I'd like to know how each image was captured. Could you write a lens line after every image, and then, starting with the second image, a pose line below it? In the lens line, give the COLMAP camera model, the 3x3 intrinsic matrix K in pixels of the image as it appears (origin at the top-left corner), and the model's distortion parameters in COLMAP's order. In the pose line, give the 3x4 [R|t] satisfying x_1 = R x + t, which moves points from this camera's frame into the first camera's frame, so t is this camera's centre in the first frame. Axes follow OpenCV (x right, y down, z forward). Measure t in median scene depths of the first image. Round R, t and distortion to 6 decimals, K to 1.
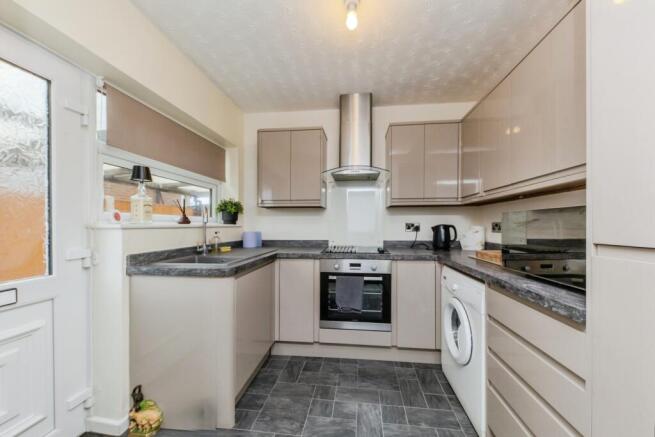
lens RADIAL K [[232.7, 0, 328.3], [0, 232.7, 227.4], [0, 0, 1]] dist [0.000036, -0.000171]
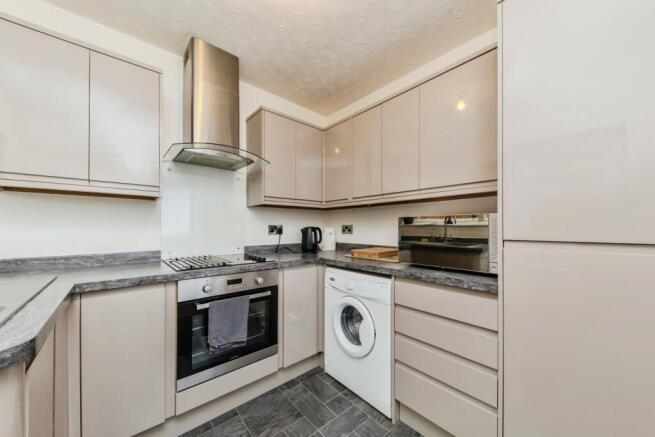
lens RADIAL K [[239.5, 0, 328.2], [0, 239.5, 229.6], [0, 0, 1]] dist [-0.000237, -0.000059]
pose [[0.652924, -0.005542, 0.757403, -0.259843], [0.007265, 0.999973, 0.001054, -0.000992], [-0.757389, 0.004814, 0.652947, 0.279809]]
